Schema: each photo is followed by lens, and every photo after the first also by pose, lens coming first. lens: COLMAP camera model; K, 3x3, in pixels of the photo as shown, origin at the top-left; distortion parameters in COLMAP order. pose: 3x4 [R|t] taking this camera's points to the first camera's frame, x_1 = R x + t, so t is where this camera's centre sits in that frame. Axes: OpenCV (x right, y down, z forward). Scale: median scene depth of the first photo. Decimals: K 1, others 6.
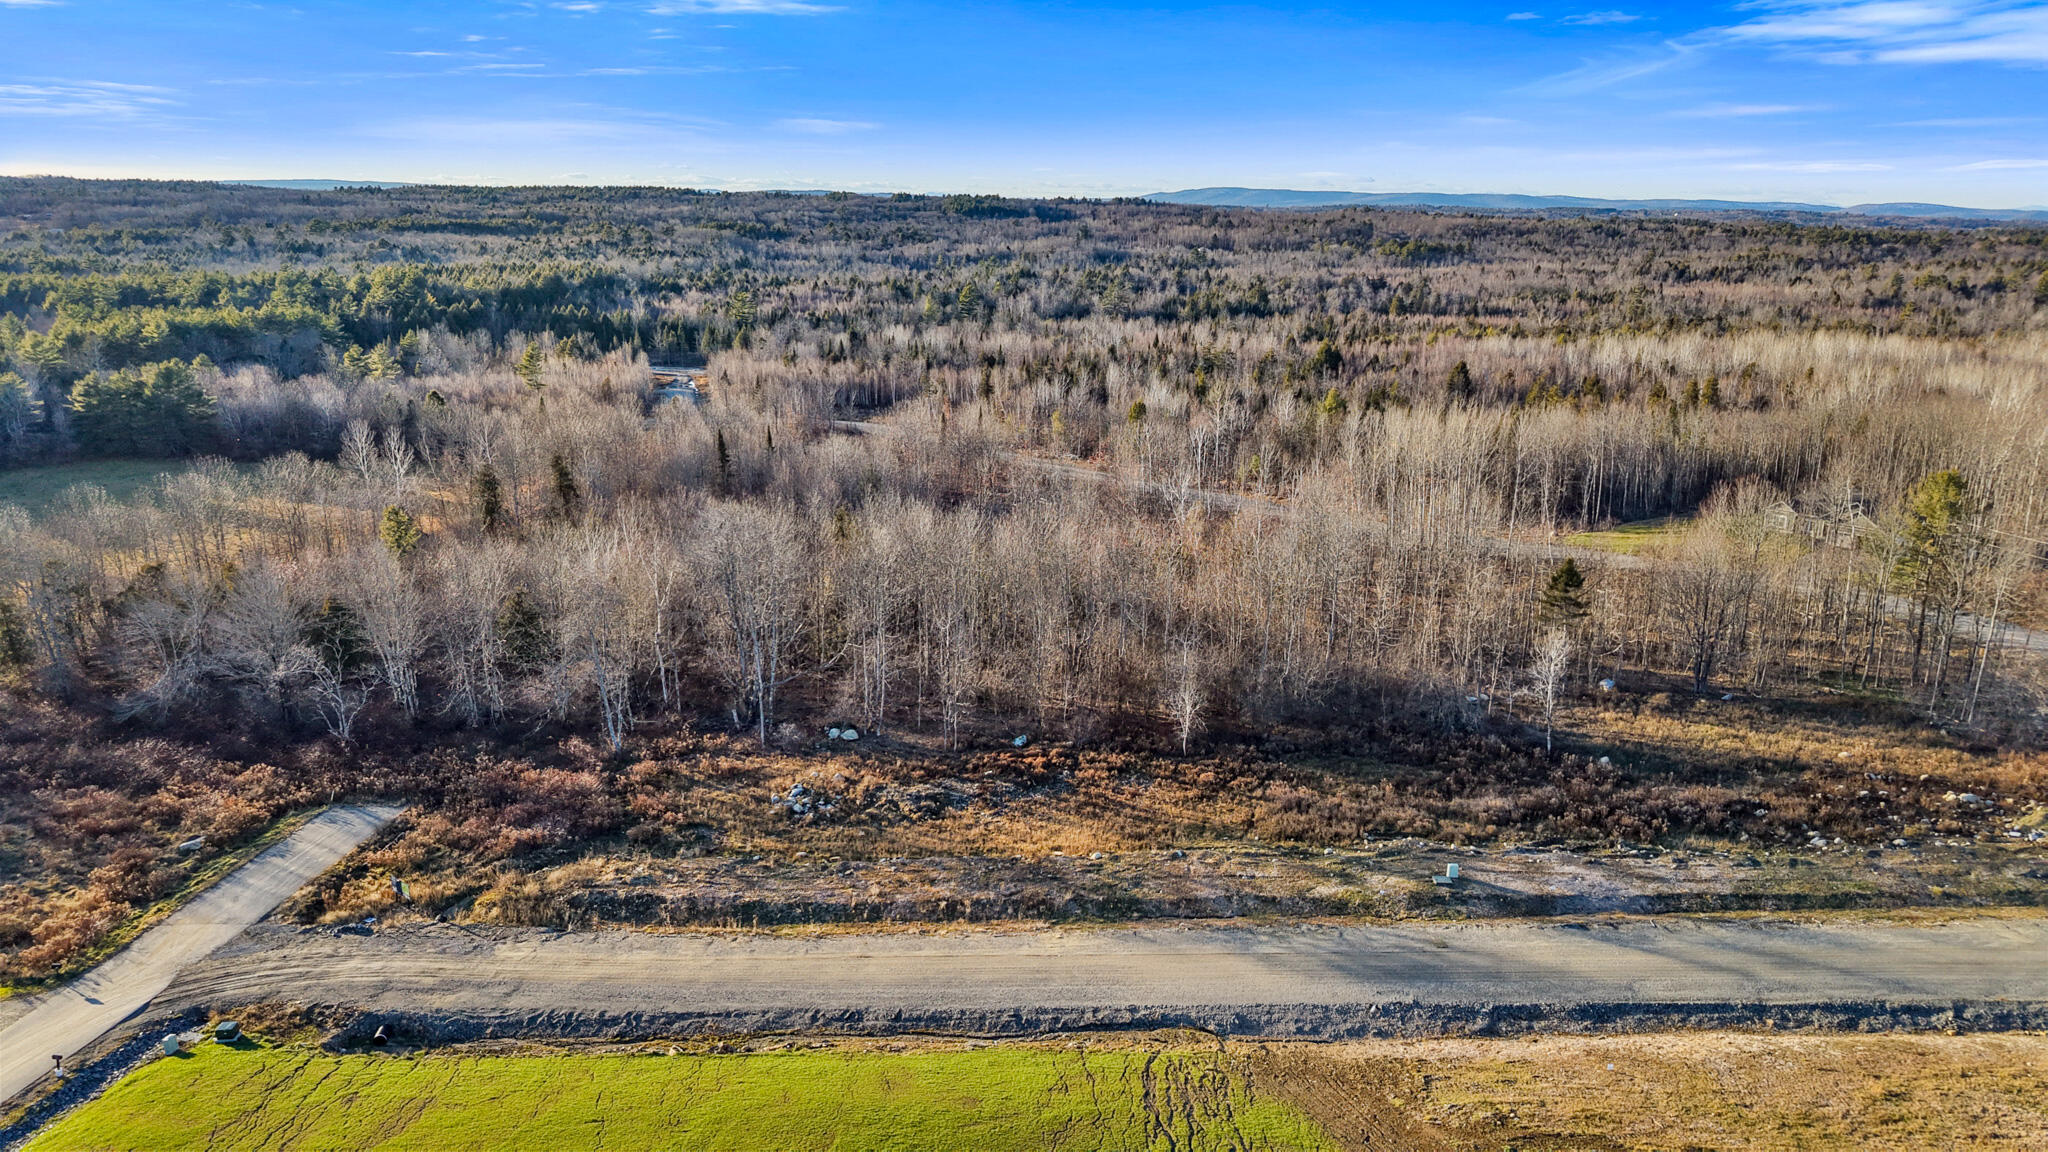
lens RADIAL K [[1365.2, 0, 1034.2], [0, 1365.2, 580.3], [0, 0, 1]] dist [0.050141, -0.060521]
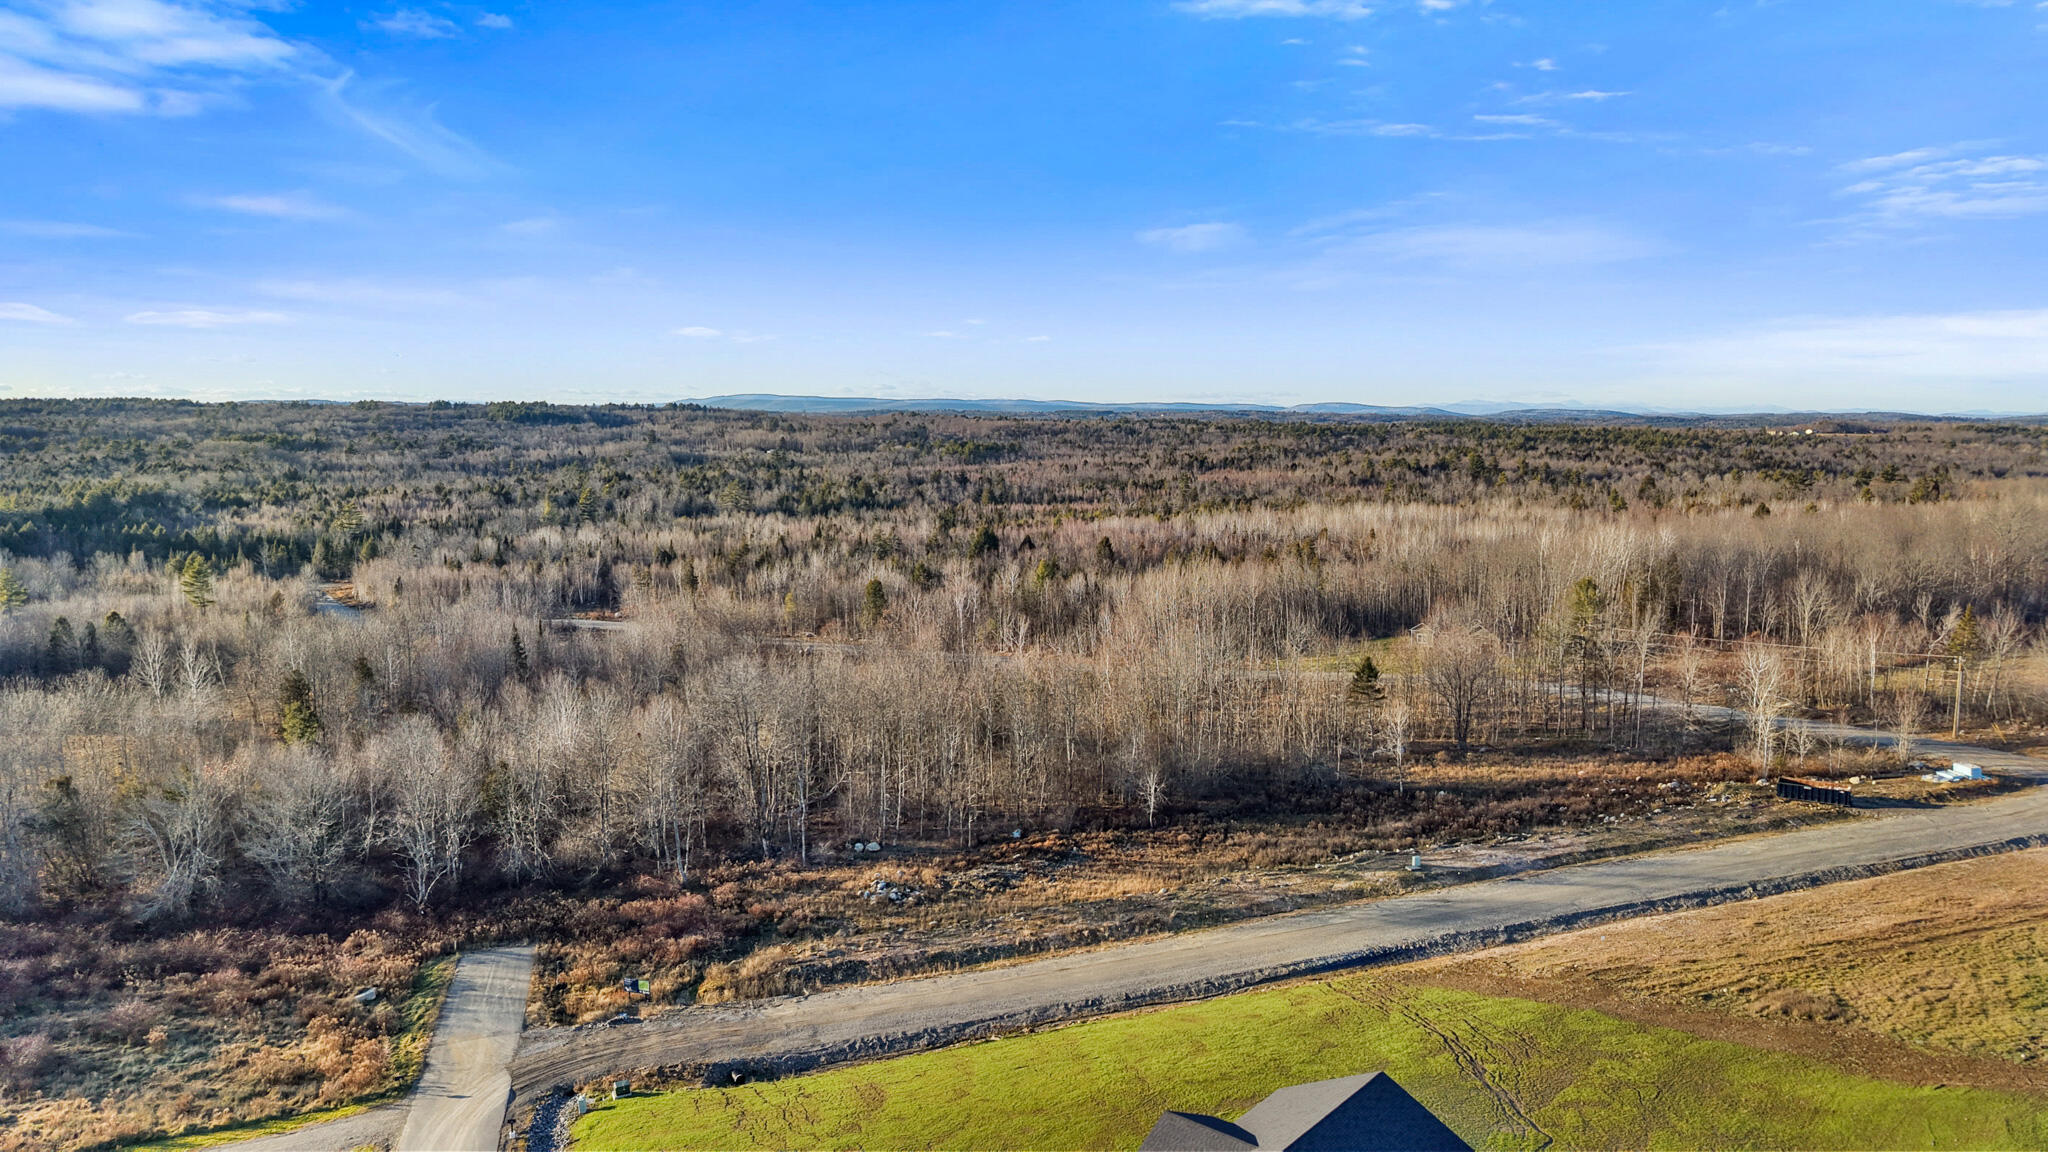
lens RADIAL K [[1365.2, 0, 1034.2], [0, 1365.2, 580.3], [0, 0, 1]] dist [0.050141, -0.060521]
pose [[0.943655, -0.053500, 0.326577, -0.428542], [0.099530, 0.987038, -0.125897, 0.056177], [-0.315608, 0.151308, 0.936748, -0.196875]]
